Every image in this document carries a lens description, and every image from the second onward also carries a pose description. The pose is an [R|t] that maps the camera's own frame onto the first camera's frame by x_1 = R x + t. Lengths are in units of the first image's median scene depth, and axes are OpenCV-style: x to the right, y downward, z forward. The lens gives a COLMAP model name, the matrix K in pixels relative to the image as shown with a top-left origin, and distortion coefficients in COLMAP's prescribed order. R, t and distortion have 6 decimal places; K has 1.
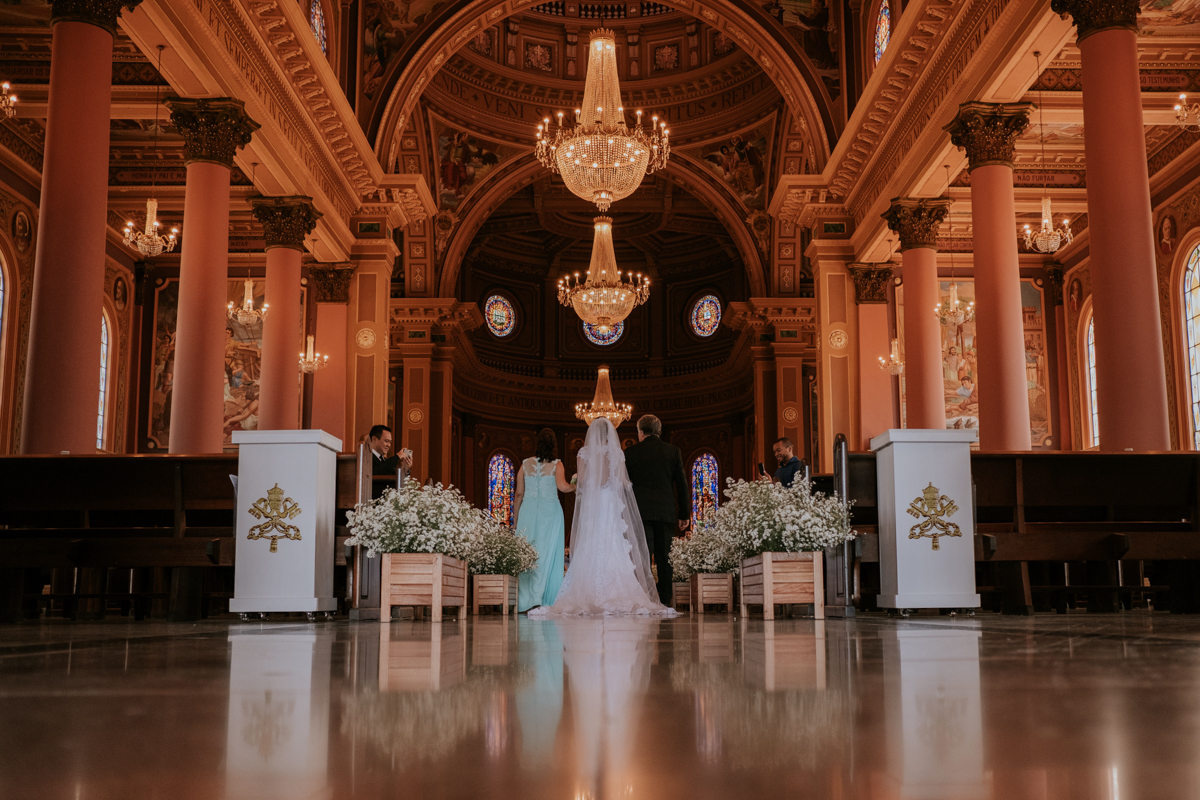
lens RADIAL K [[1260.6, 0, 634.6], [0, 1260.6, 421.8], [0, 0, 1]] dist [-0.036481, 0.000000]
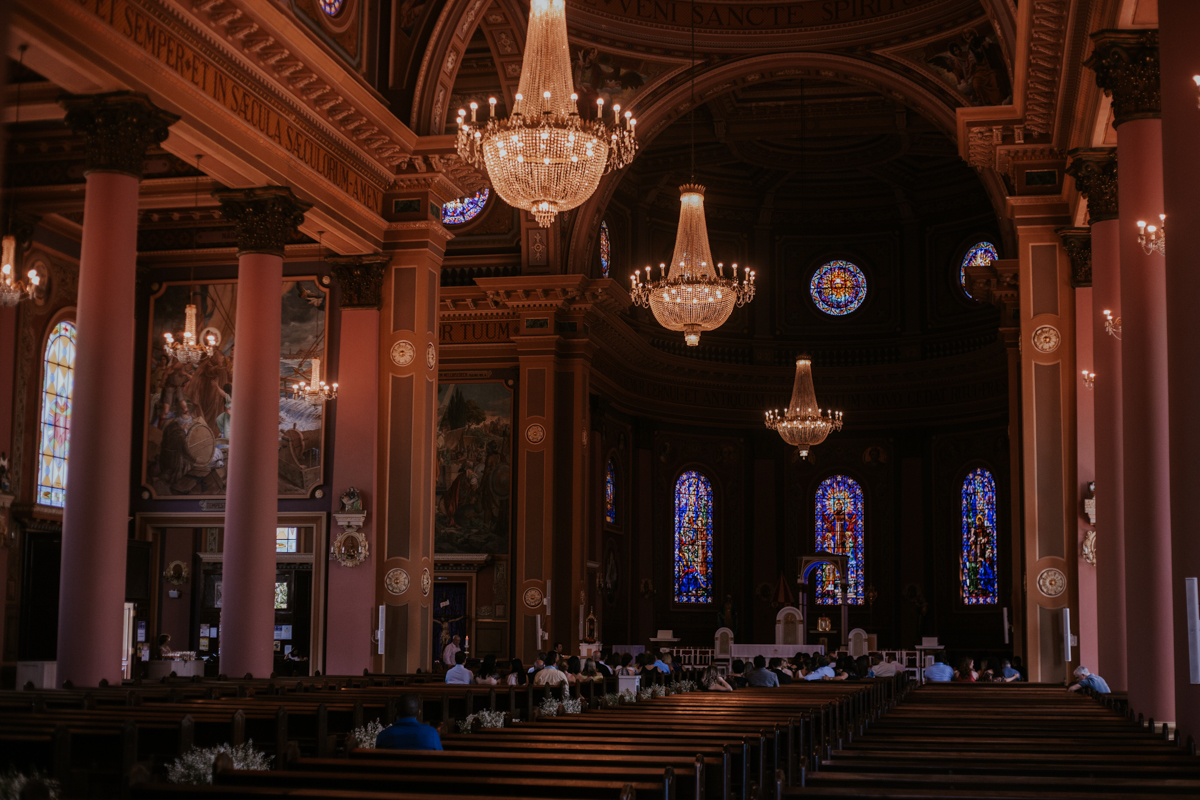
lens RADIAL K [[1766.8, 0, 595.3], [0, 1766.8, 403.7], [0, 0, 1]] dist [-0.083225, 0.000000]
pose [[0.968757, -0.014837, -0.247569, 0.164094], [0.018324, 0.999763, 0.011786, -0.046518], [0.247335, -0.015955, 0.968799, -0.005644]]
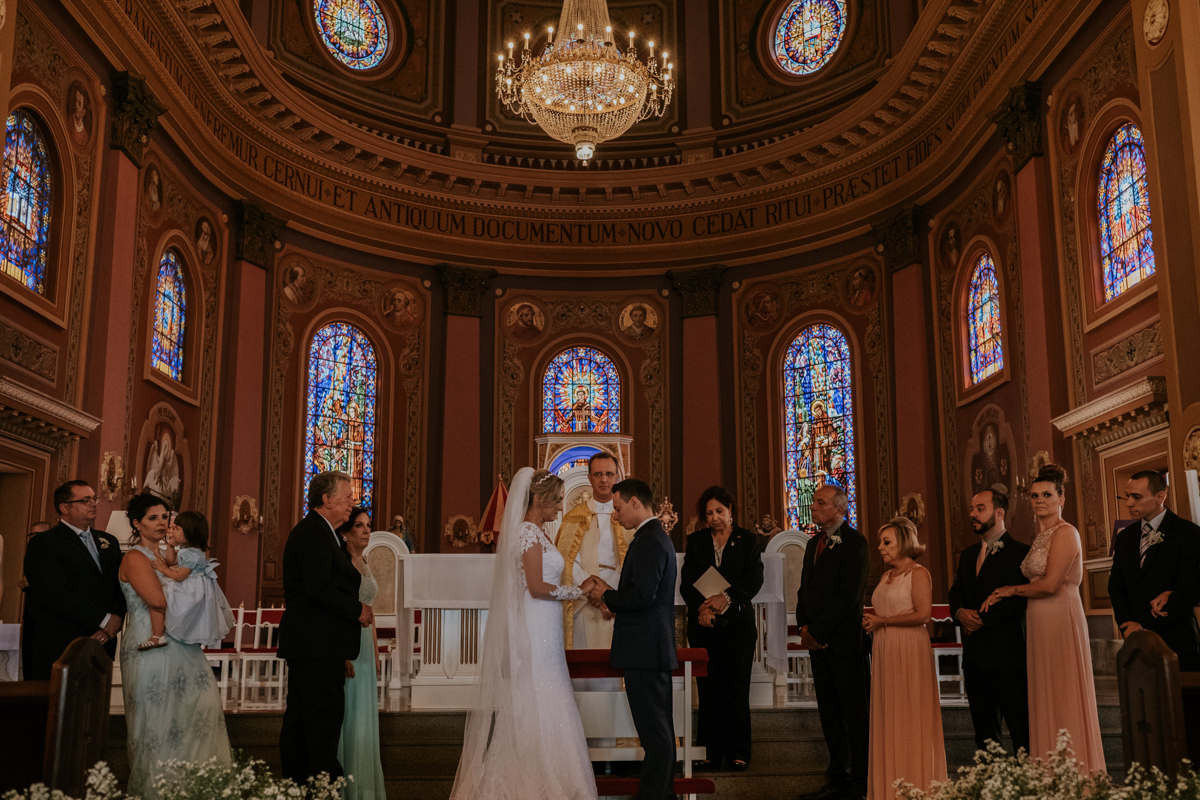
lens RADIAL K [[1260.6, 0, 603.8], [0, 1260.6, 402.9], [0, 0, 1]] dist [-0.036481, 0.000000]
pose [[0.999942, 0.002461, -0.010503, -0.021720], [-0.003217, 0.997359, -0.072552, 0.148273], [0.010297, 0.072582, 0.997309, 1.014532]]
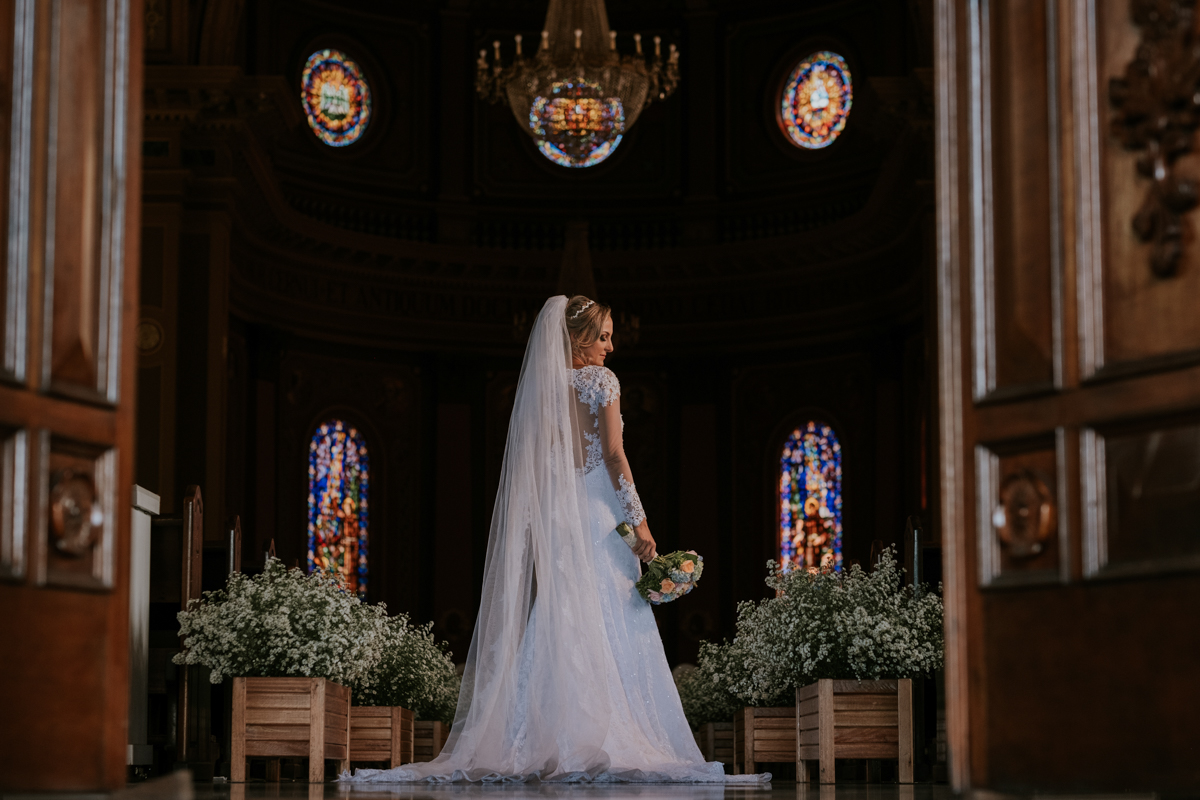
lens RADIAL K [[3086.7, 0, 591.0], [0, 3086.7, 408.5], [0, 0, 1]] dist [0.100192, 0.000000]
pose [[0.999782, 0.006708, -0.019766, 0.002570], [-0.006175, 0.999618, 0.026936, -0.012924], [0.019939, -0.026808, 0.999442, -0.097671]]
